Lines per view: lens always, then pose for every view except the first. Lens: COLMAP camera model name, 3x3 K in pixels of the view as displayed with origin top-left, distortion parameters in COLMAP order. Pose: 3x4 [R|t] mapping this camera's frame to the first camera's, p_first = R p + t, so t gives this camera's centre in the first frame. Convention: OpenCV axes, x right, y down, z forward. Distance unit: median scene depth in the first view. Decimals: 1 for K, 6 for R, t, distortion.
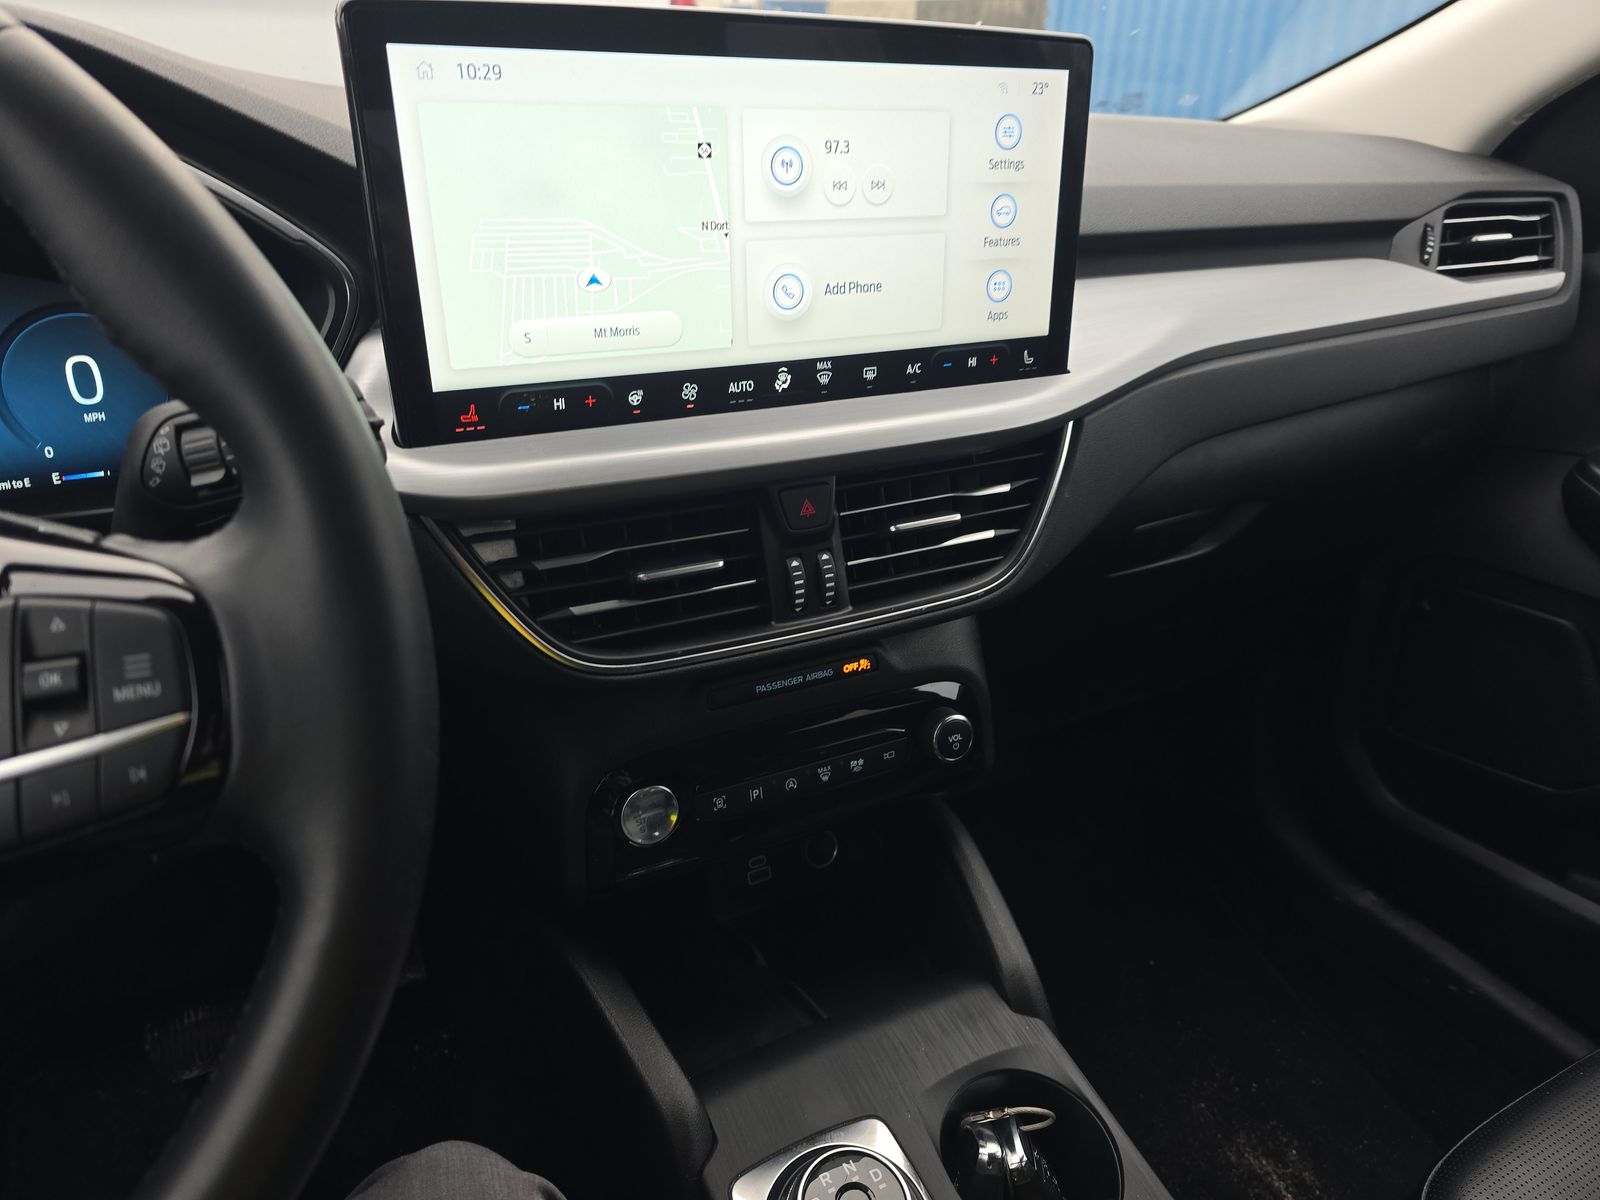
lens RADIAL K [[1070.4, 0, 761.9], [0, 1070.4, 598.5], [0, 0, 1]] dist [0.056512, -0.047947]
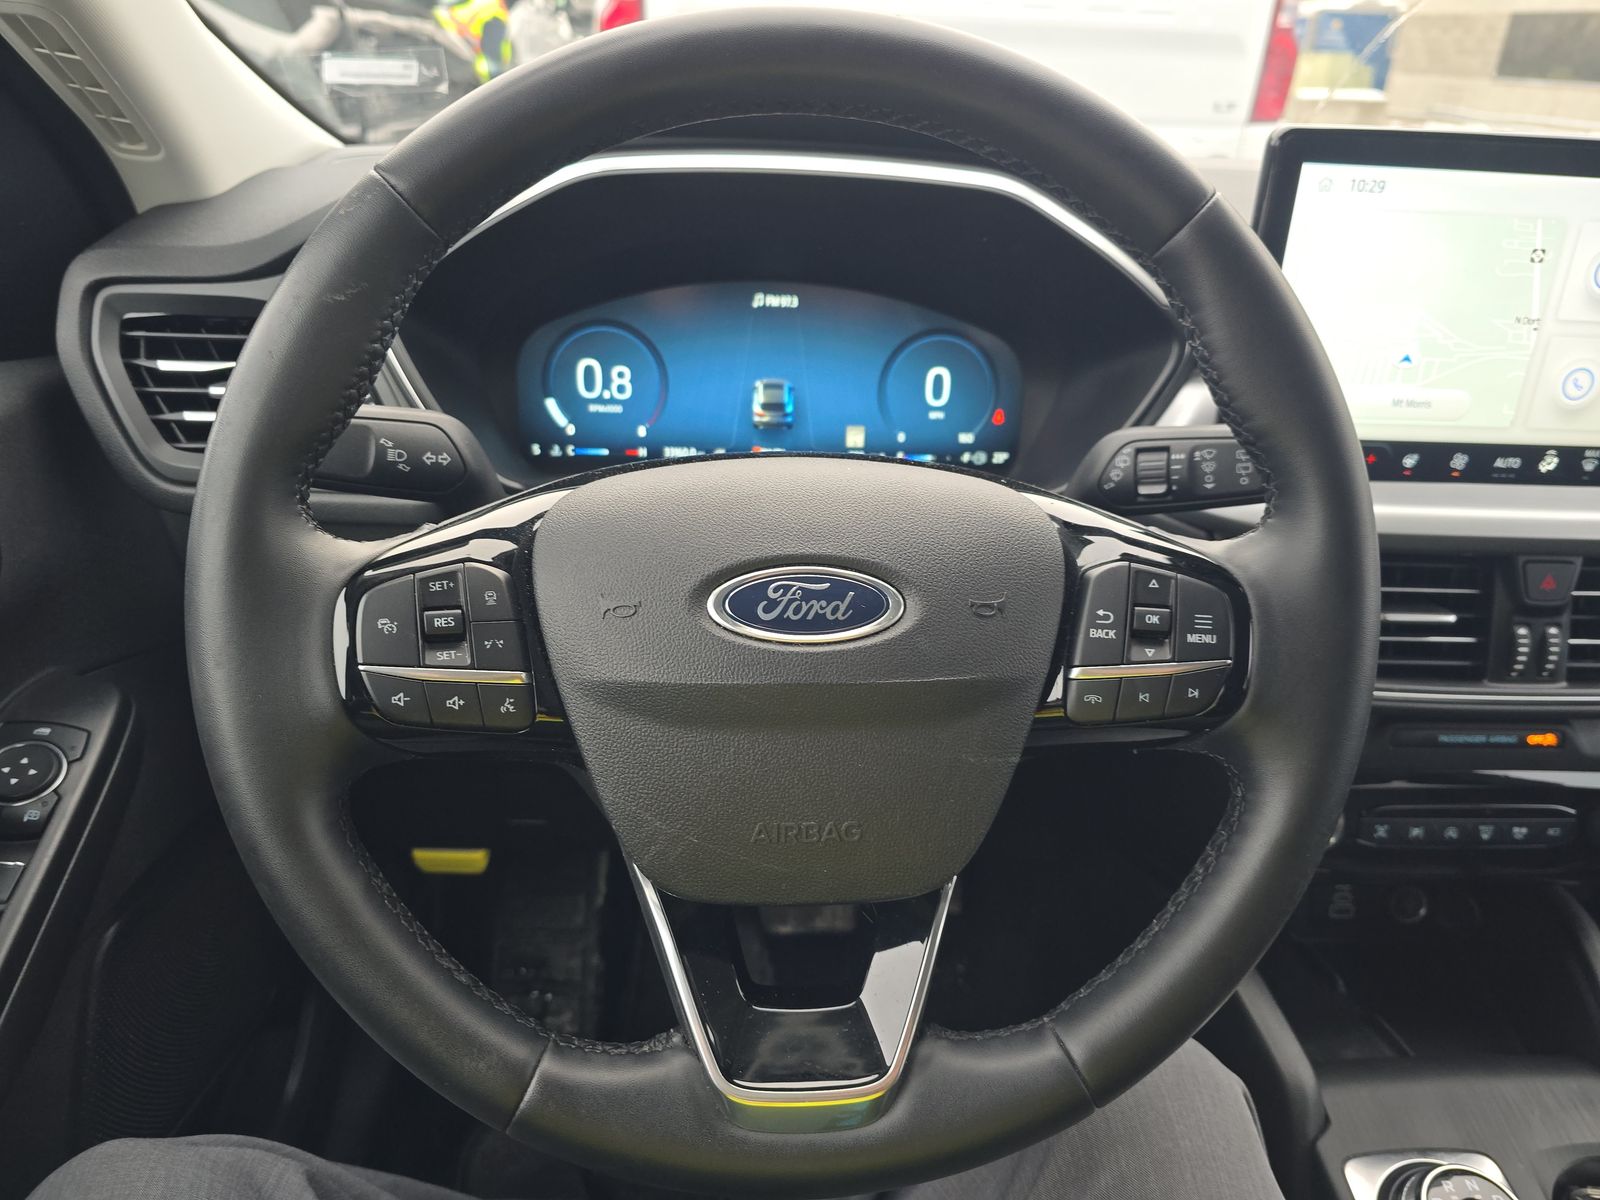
lens RADIAL K [[1070.4, 0, 795.6], [0, 1070.4, 590.0], [0, 0, 1]] dist [0.056512, -0.047947]
pose [[0.921648, 0.192933, -0.336662, -0.288697], [-0.196811, 0.980173, 0.022924, 0.046030], [0.334410, 0.045131, 0.941347, -0.277544]]
